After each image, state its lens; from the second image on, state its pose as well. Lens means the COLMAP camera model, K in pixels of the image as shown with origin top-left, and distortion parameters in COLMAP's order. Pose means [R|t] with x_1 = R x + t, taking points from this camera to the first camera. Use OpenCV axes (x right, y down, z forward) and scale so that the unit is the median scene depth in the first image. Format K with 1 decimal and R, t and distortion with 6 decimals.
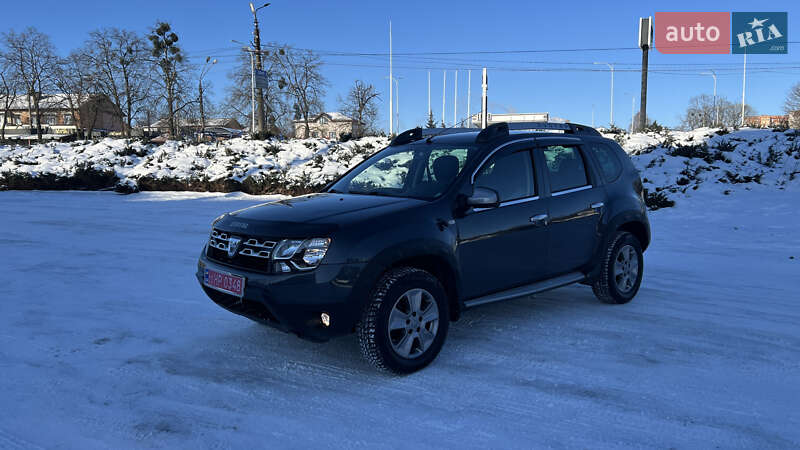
lens RADIAL K [[595.5, 0, 403.7], [0, 595.5, 227.1], [0, 0, 1]] dist [0.043310, -0.043547]
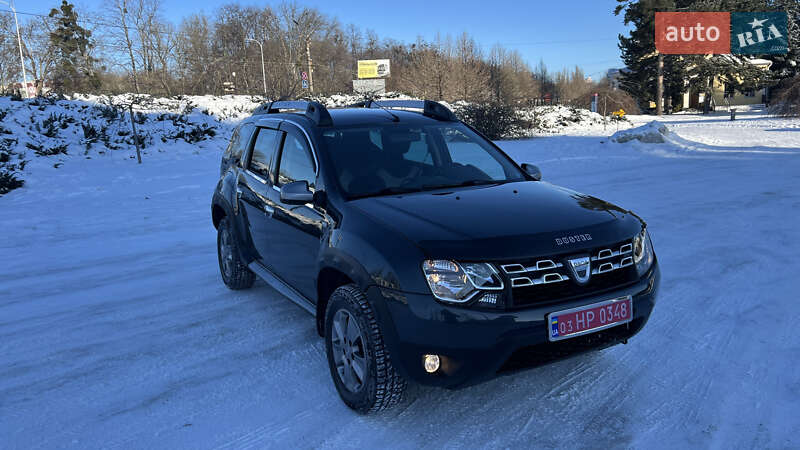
lens RADIAL K [[595.5, 0, 394.4], [0, 595.5, 223.9], [0, 0, 1]] dist [0.043310, -0.043547]
pose [[0.237331, -0.172056, 0.956070, -0.357154], [0.125290, 0.981391, 0.145512, -0.054501], [-0.963315, 0.085252, 0.254472, 0.356978]]
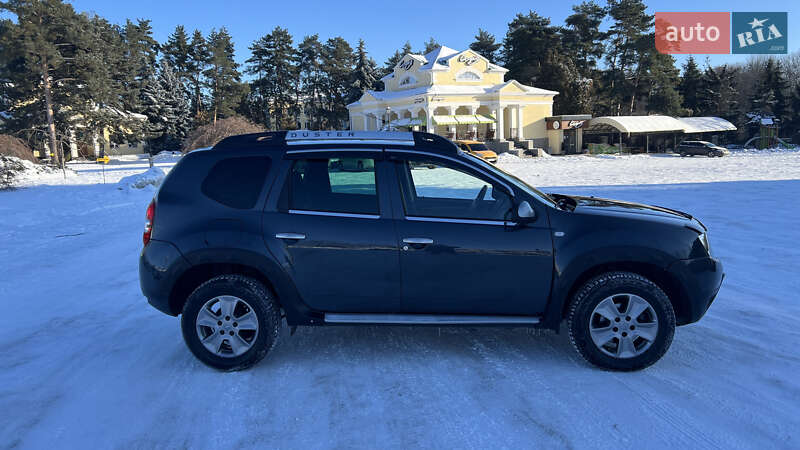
lens RADIAL K [[595.5, 0, 402.8], [0, 595.5, 218.3], [0, 0, 1]] dist [0.043310, -0.043547]
pose [[-0.684629, -0.059114, 0.726491, -0.268880], [0.107673, 0.977569, 0.181012, -0.097406], [-0.720895, 0.202150, -0.662907, 0.768608]]
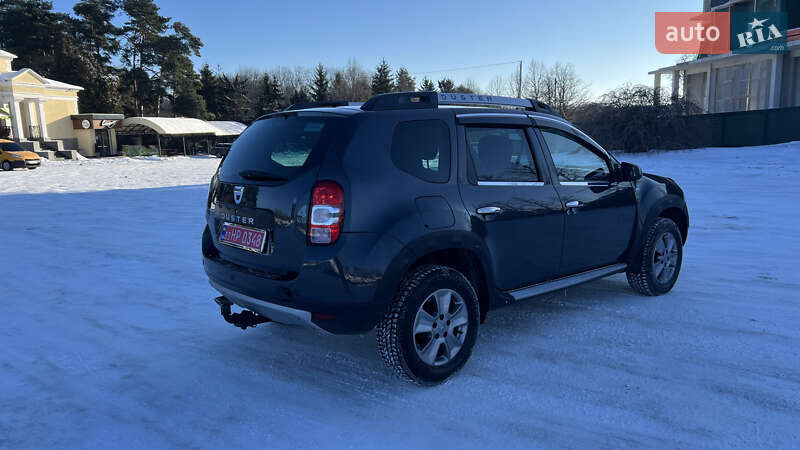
lens RADIAL K [[595.5, 0, 400.0], [0, 595.5, 230.1], [0, 0, 1]] dist [0.043310, -0.043547]
pose [[-0.998926, 0.027478, 0.037297, 0.078381], [0.036018, 0.966990, 0.252257, -0.100870], [-0.029134, 0.253330, -0.966941, 0.894127]]
